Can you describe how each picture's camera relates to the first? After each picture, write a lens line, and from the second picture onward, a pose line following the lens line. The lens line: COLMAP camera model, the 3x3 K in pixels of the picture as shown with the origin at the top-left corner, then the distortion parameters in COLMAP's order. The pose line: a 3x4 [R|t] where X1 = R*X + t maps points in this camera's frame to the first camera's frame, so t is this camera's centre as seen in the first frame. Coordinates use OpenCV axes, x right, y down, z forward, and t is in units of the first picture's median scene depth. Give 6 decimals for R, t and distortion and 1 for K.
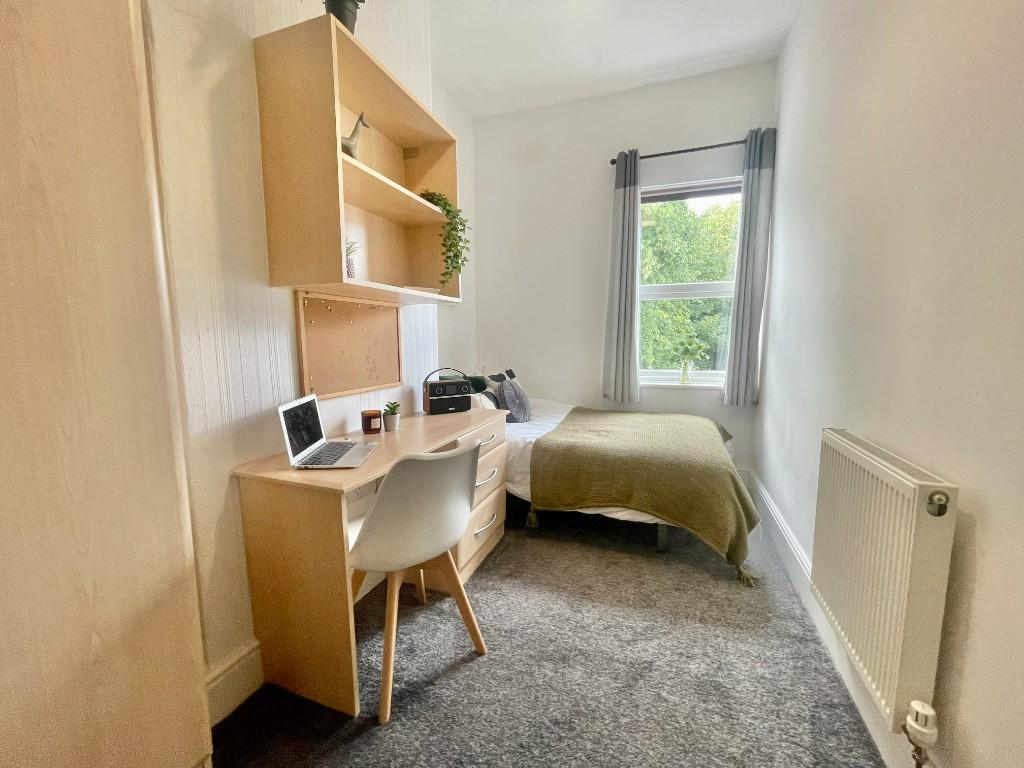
lens RADIAL K [[410.2, 0, 515.3], [0, 410.2, 382.2], [0, 0, 1]] dist [-0.007241, 0.001120]
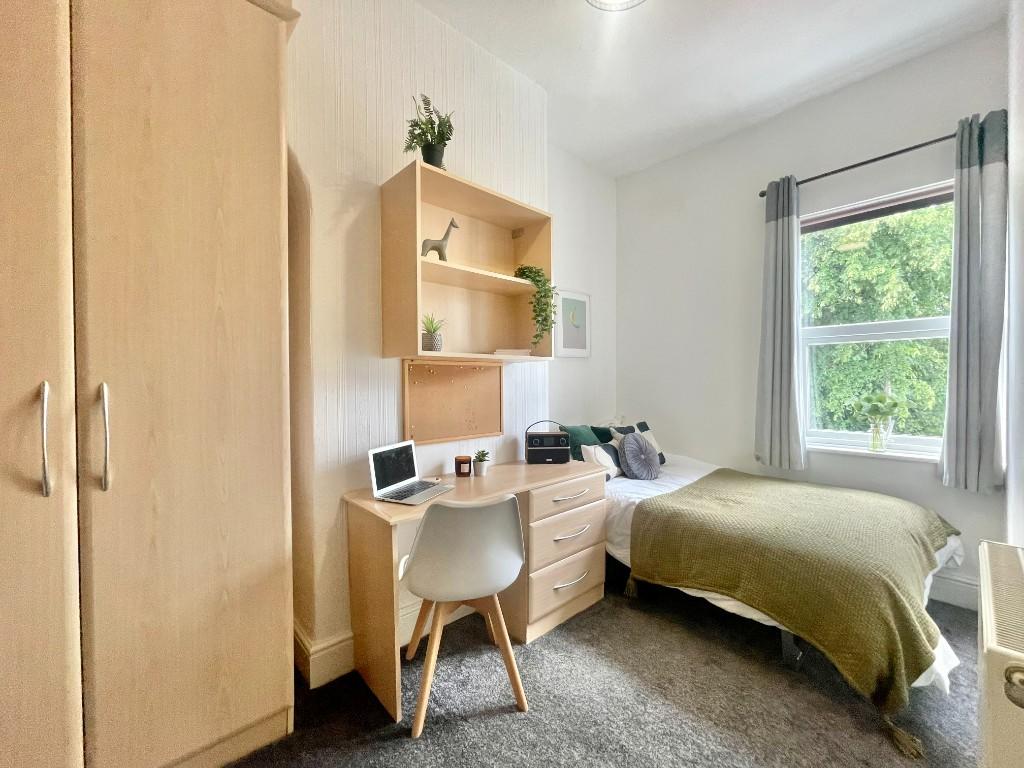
lens RADIAL K [[410.2, 0, 515.5], [0, 410.2, 382.9], [0, 0, 1]] dist [-0.007241, 0.001120]
pose [[0.889867, 0.003793, -0.456205, 0.263041], [-0.049463, 0.994873, -0.088210, -0.037046], [0.453531, 0.101061, 0.885492, 0.012304]]
